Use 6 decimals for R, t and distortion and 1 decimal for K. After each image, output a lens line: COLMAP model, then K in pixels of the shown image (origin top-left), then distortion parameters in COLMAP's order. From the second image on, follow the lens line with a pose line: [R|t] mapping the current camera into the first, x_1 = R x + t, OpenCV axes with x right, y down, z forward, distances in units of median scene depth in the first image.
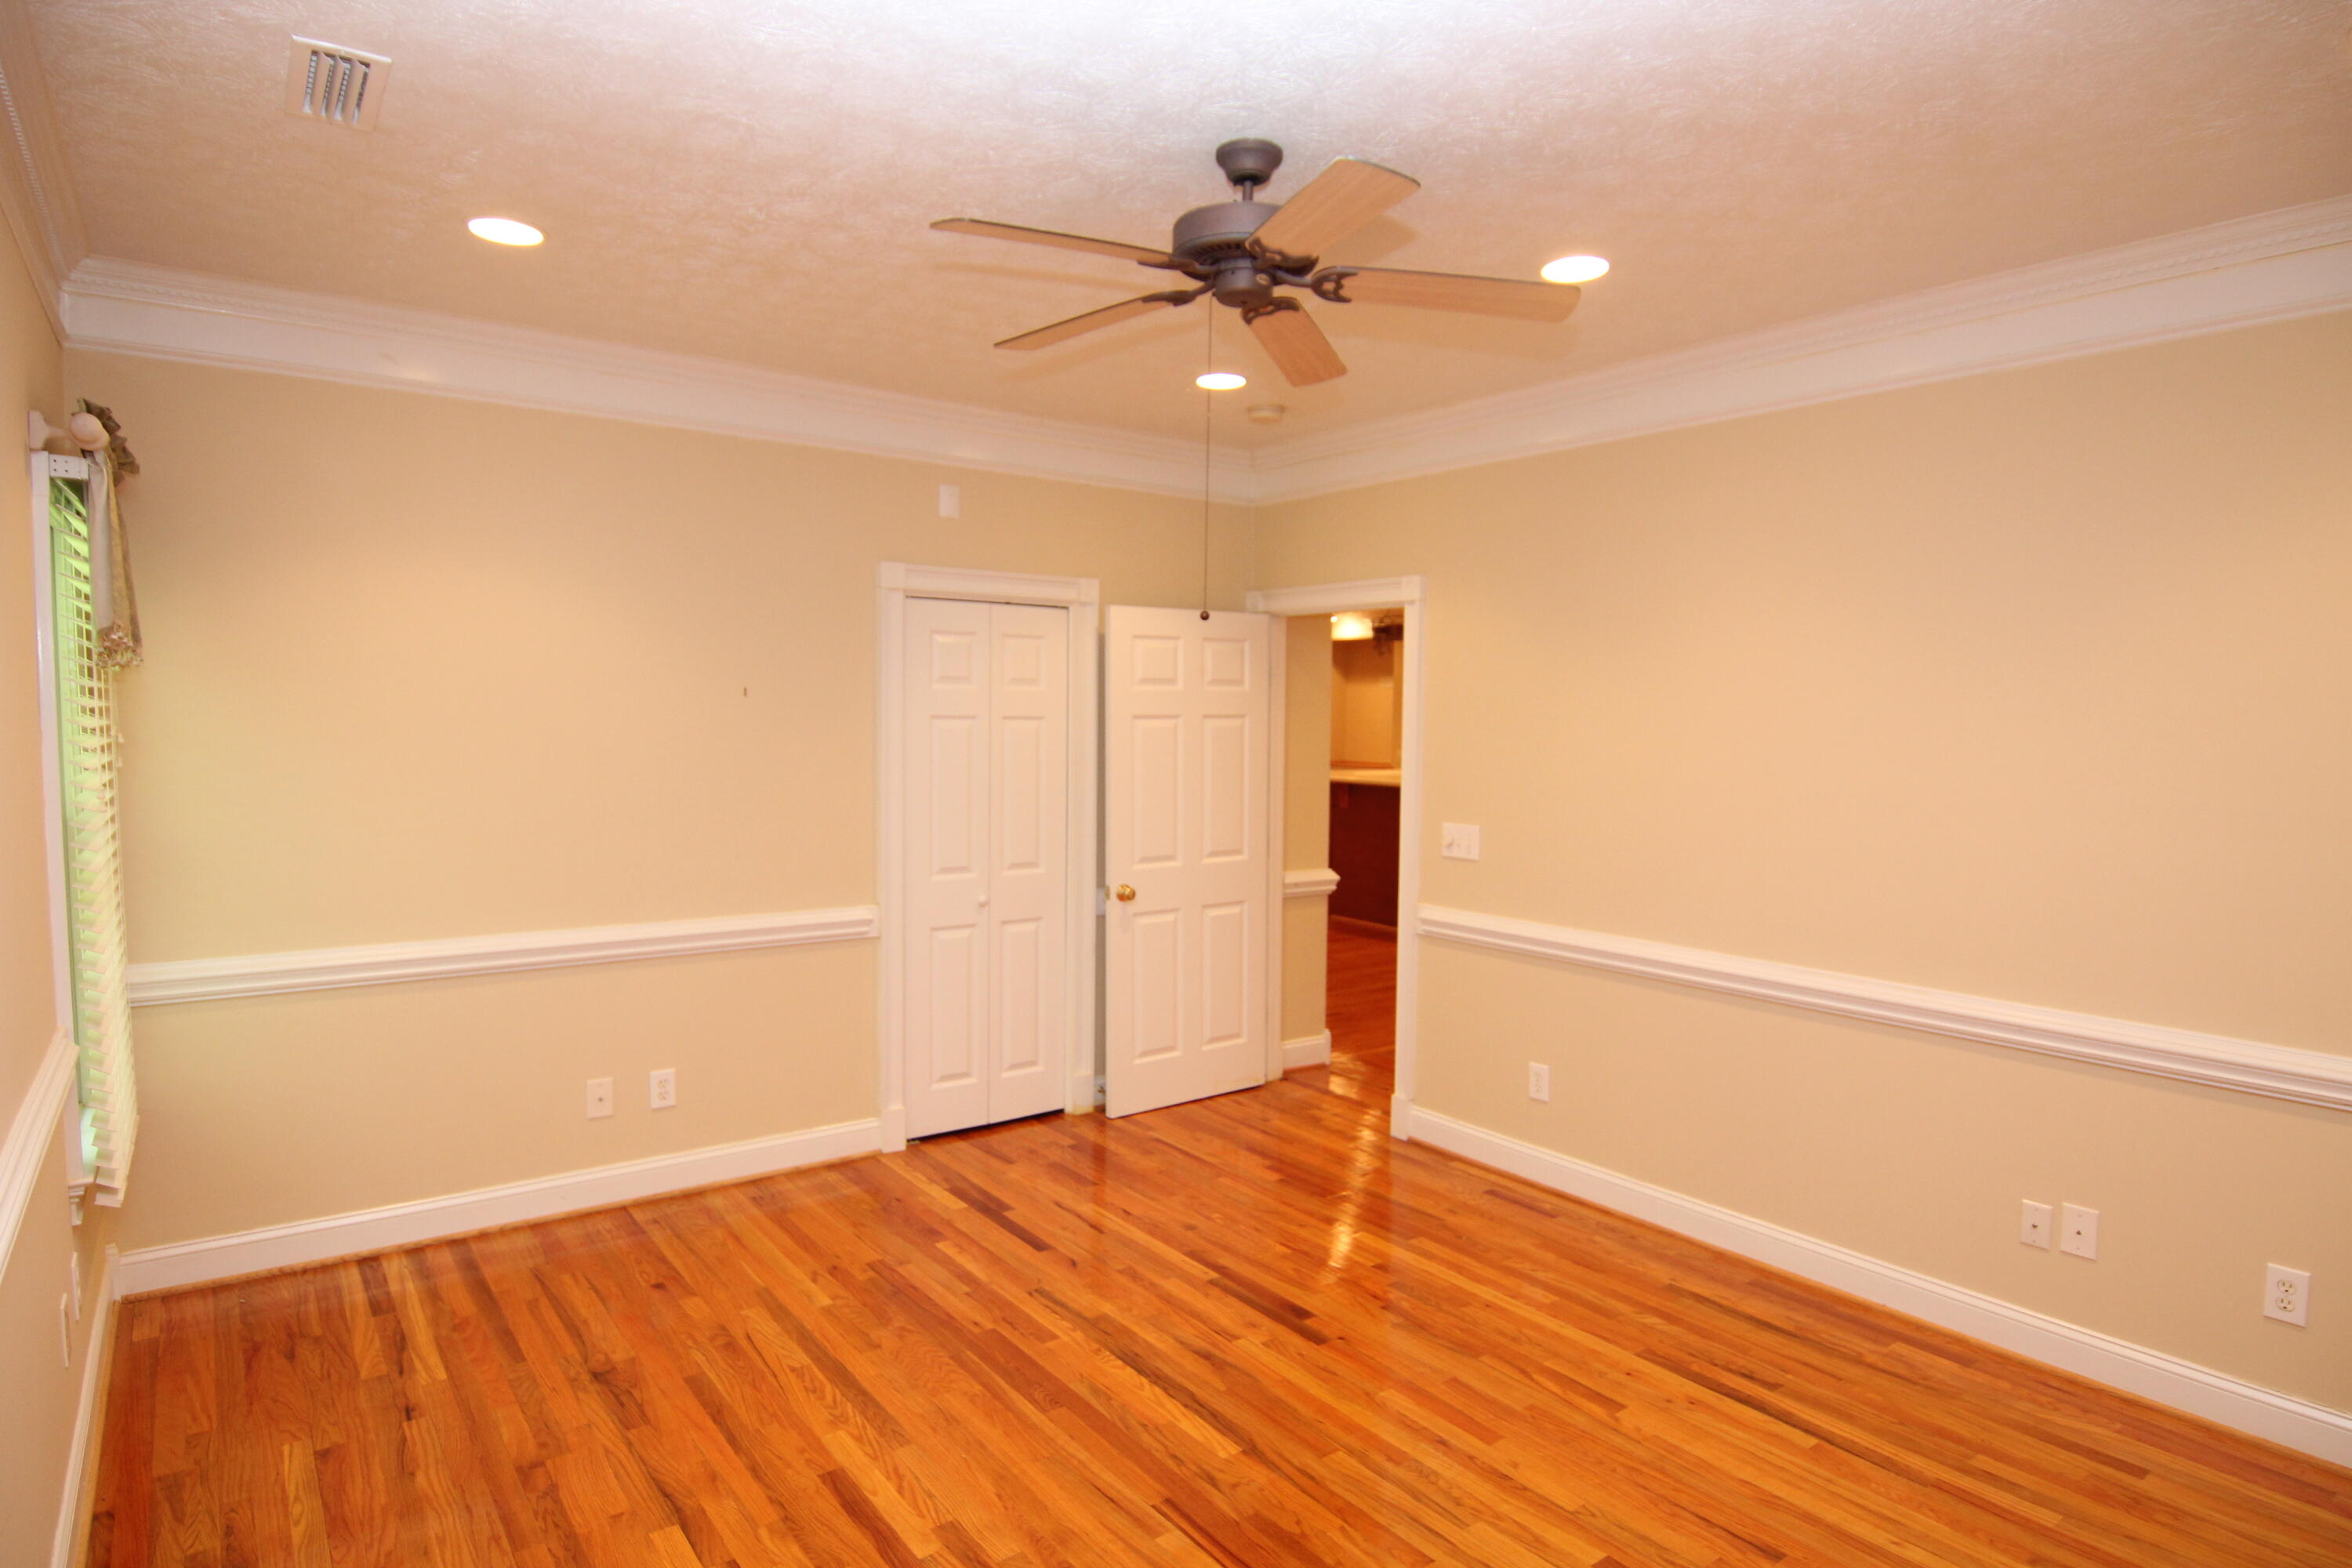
lens RADIAL K [[1302.9, 0, 1171.9], [0, 1302.9, 798.9], [0, 0, 1]] dist [-0.009676, -0.001970]
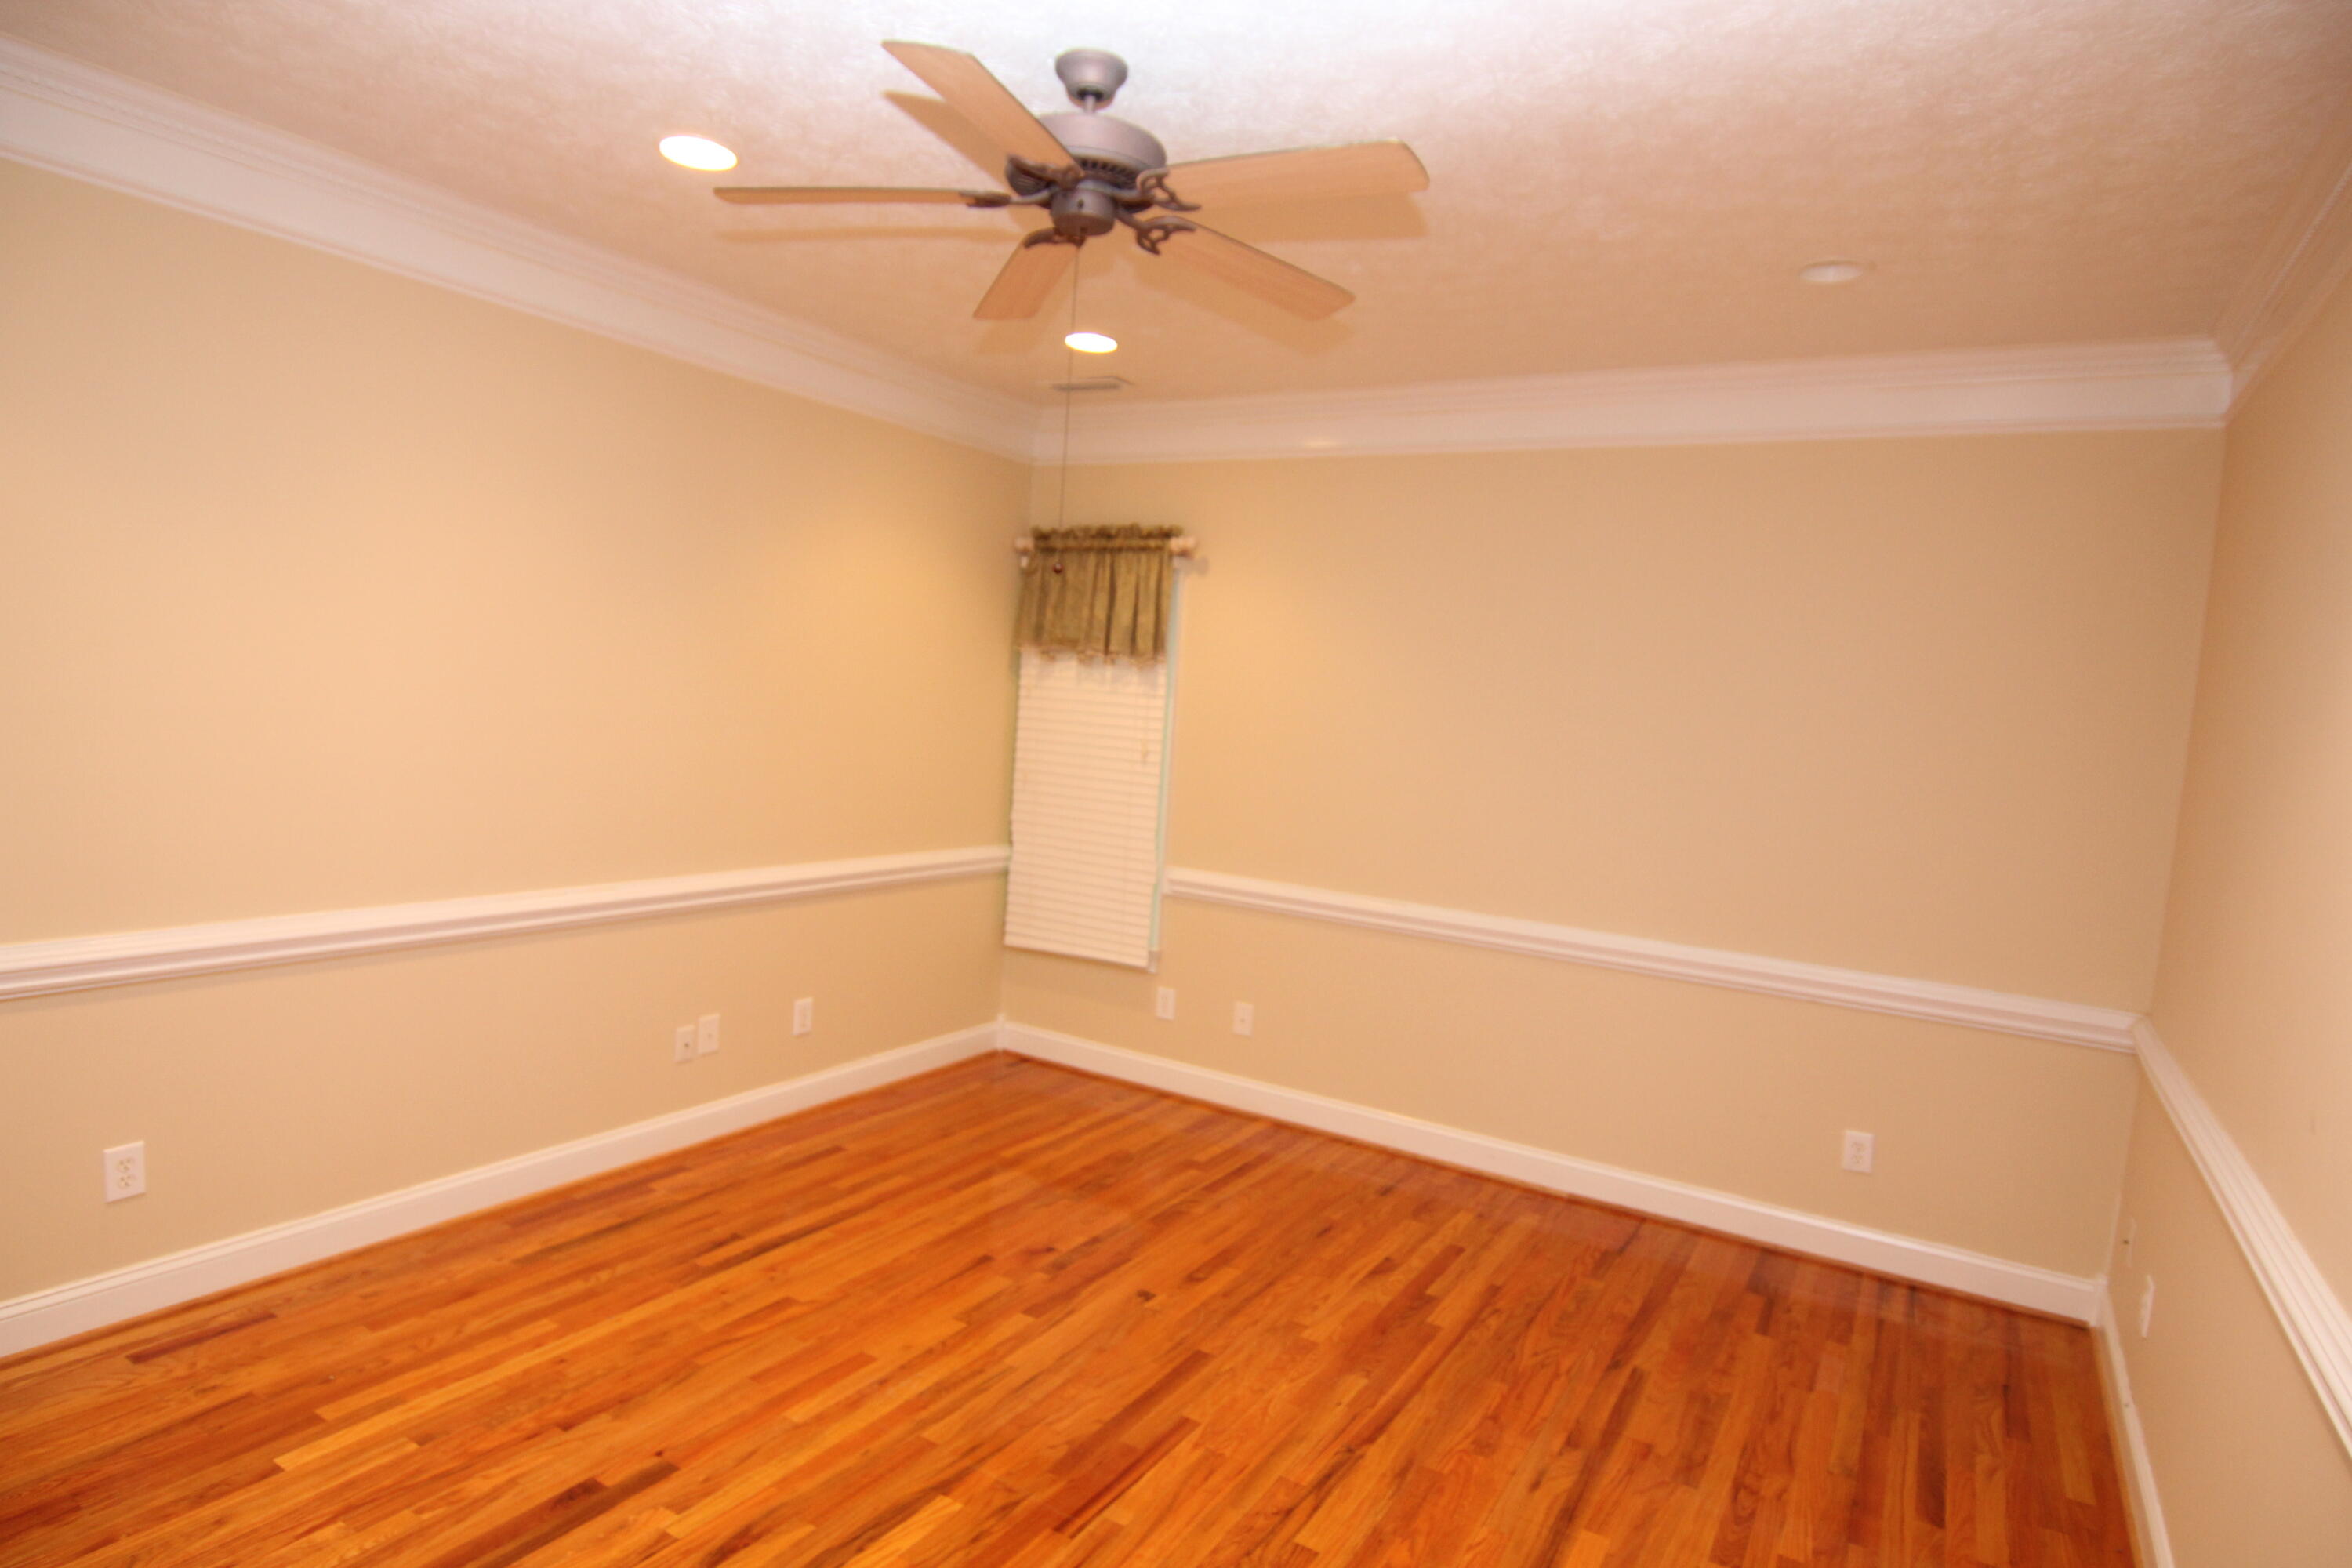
lens RADIAL K [[1302.9, 0, 1171.9], [0, 1302.9, 798.9], [0, 0, 1]] dist [-0.009676, -0.001970]
pose [[-0.380901, -0.112867, 0.917701, -0.681986], [-0.016235, 0.993185, 0.115412, -0.072207], [-0.924473, 0.029062, -0.380137, 1.040030]]
